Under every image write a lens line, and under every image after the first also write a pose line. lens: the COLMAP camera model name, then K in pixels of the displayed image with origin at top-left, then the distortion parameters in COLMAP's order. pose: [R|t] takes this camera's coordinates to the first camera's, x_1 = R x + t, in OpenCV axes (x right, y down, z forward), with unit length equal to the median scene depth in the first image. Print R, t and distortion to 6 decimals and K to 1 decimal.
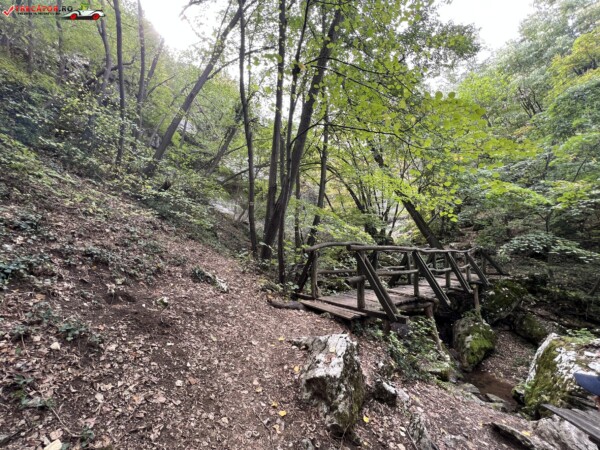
lens RADIAL K [[241.0, 0, 301.1], [0, 241.0, 226.2], [0, 0, 1]] dist [0.000042, 0.000666]
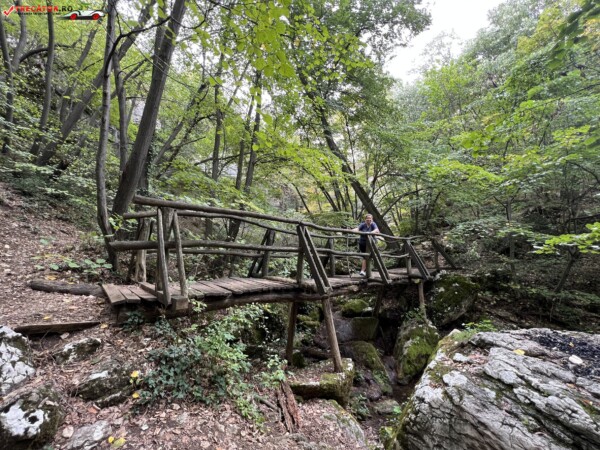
lens RADIAL K [[241.0, 0, 301.0], [0, 241.0, 226.0], [0, 0, 1]] dist [0.000042, 0.000666]
pose [[0.999976, 0.002975, 0.006295, 0.413862], [-0.002758, 0.999414, -0.034112, 0.117848], [-0.006393, 0.034093, 0.999398, 0.206396]]
